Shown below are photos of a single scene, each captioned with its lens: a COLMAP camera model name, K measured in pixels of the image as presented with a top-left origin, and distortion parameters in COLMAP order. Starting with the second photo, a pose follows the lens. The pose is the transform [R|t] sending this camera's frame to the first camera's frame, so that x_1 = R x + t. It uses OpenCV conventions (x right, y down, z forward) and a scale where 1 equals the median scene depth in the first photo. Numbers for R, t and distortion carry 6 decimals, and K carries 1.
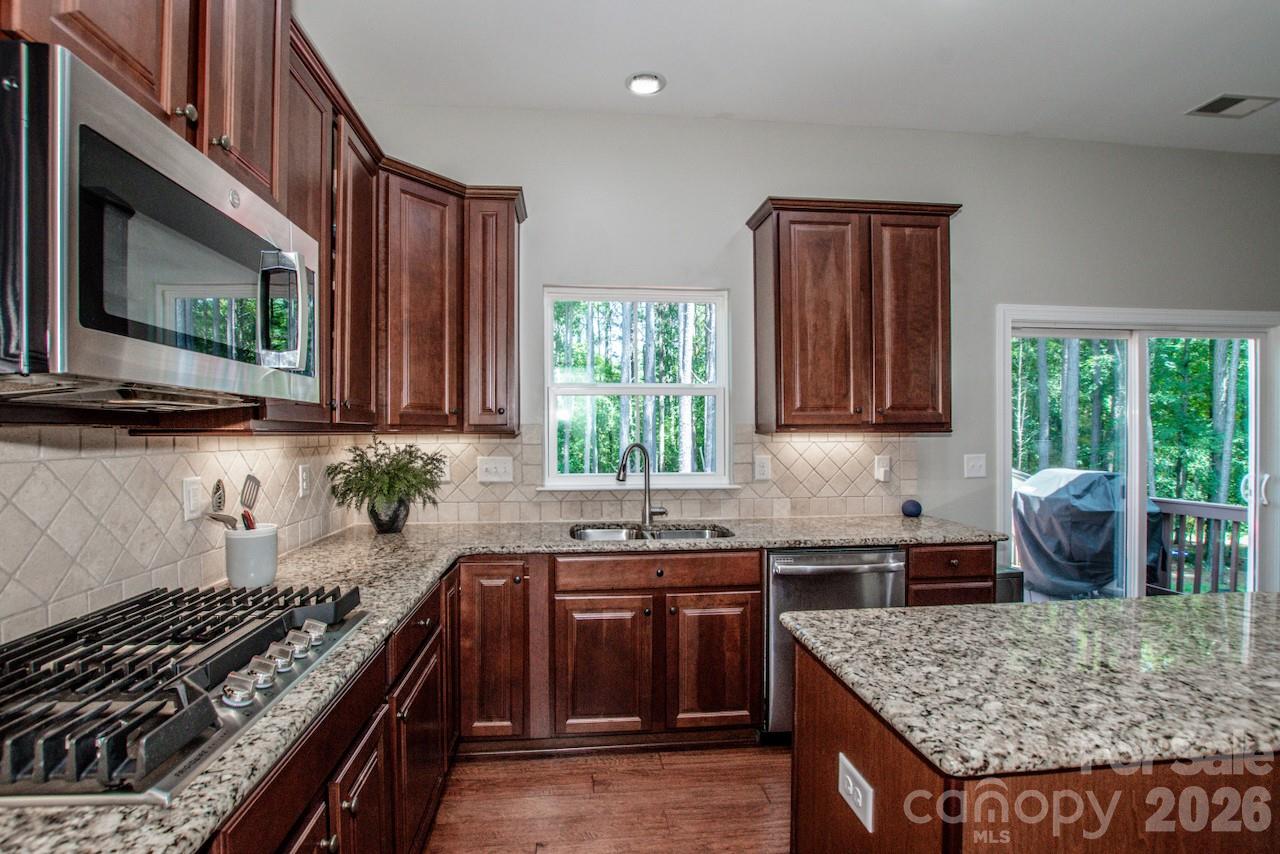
lens RADIAL K [[590.4, 0, 630.9], [0, 590.4, 435.7], [0, 0, 1]] dist [-0.034408, 0.004746]
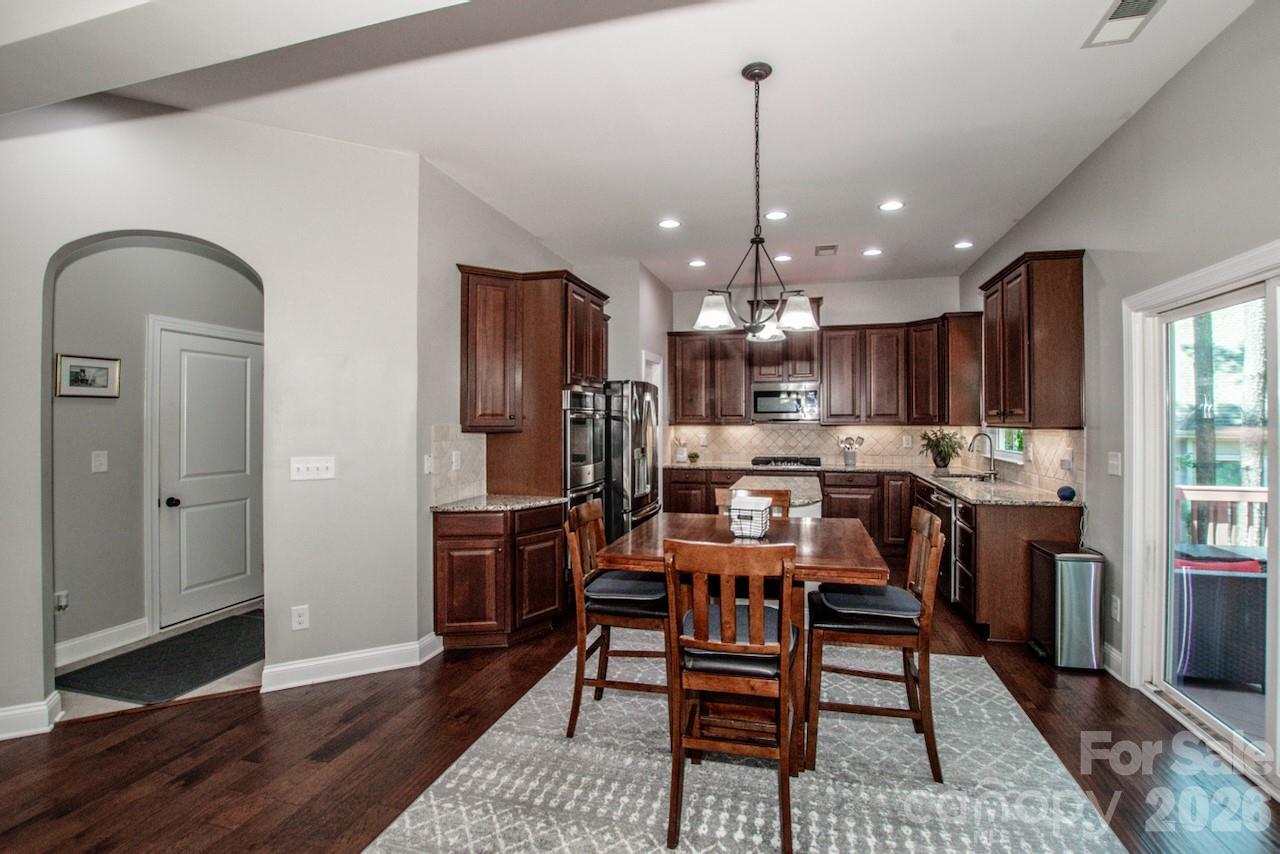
lens RADIAL K [[590.4, 0, 651.1], [0, 590.4, 416.2], [0, 0, 1]] dist [-0.034408, 0.004746]
pose [[-0.349419, -0.001983, -0.936965, 2.269994], [-0.001609, 0.999998, -0.001516, -0.036335], [0.936965, 0.000978, -0.349421, 0.744563]]
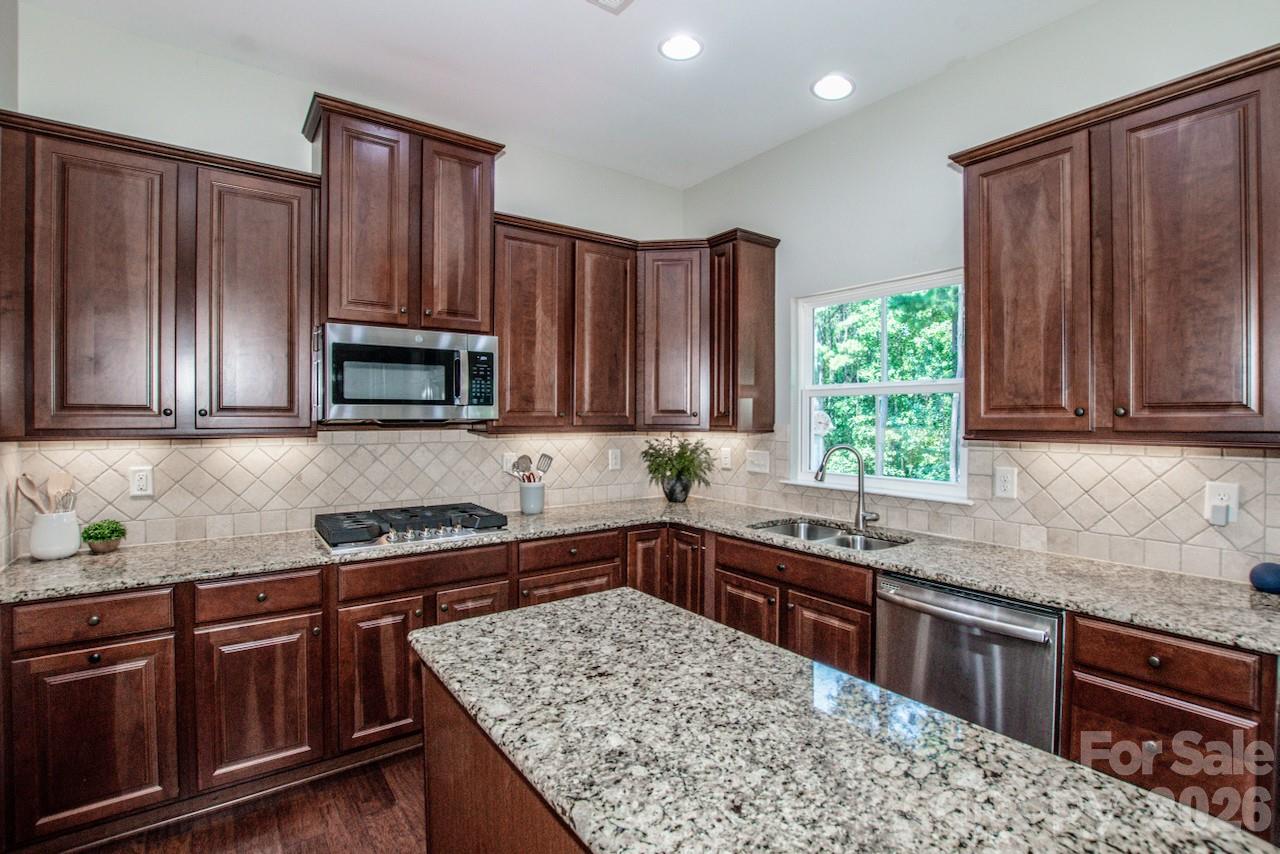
lens RADIAL K [[590.4, 0, 638.3], [0, 590.4, 421.1], [0, 0, 1]] dist [-0.034408, 0.004746]
pose [[0.513951, 0.010796, -0.857752, 0.765014], [-0.007774, 0.999938, 0.007928, -0.036527], [0.857784, 0.002594, 0.514003, 0.208478]]
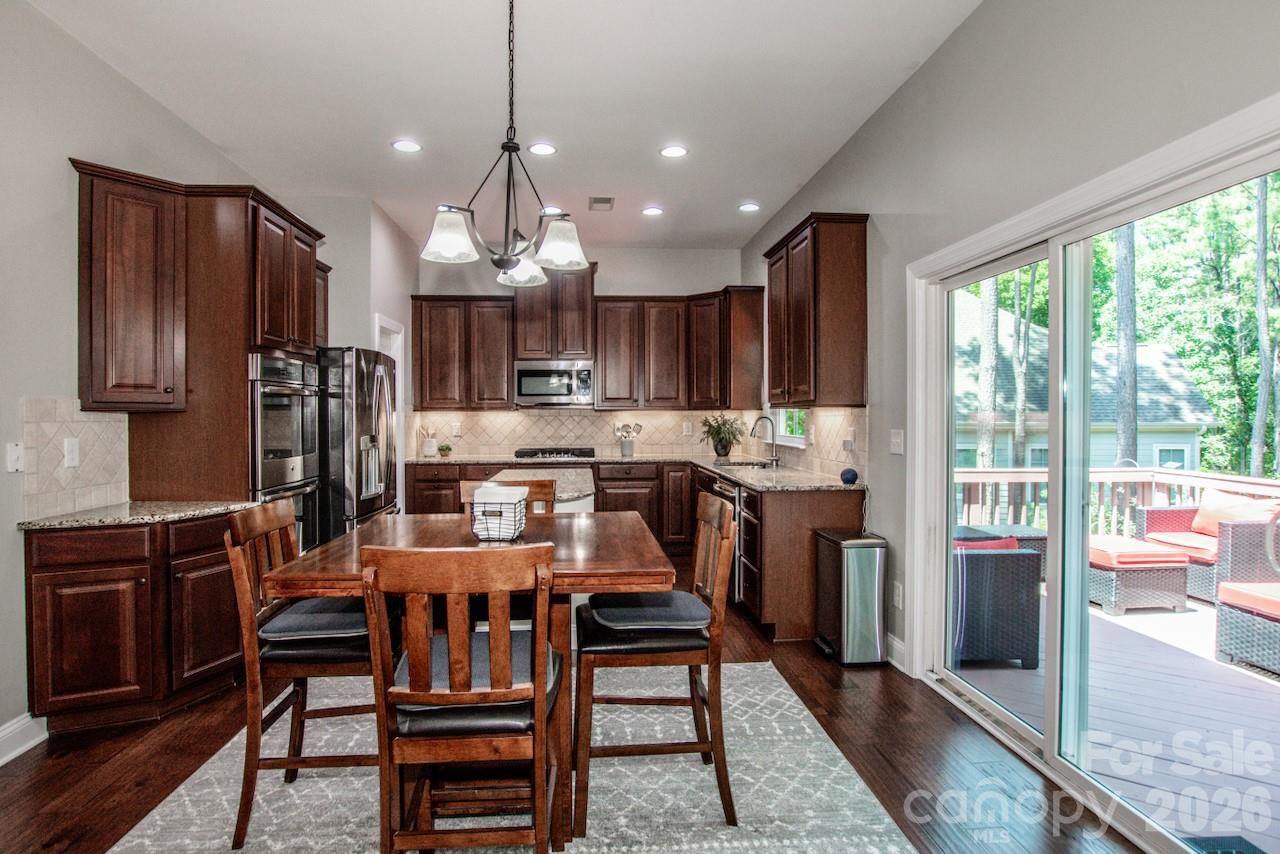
lens RADIAL K [[660.3, 0, 617.1], [0, 660.3, 419.6], [0, 0, 1]] dist [-0.027663, 0.003852]
pose [[-0.046396, 0.010521, -0.998868, 2.101862], [-0.001836, 0.999942, 0.010617, 0.005603], [0.998921, 0.002326, -0.046374, 0.740372]]
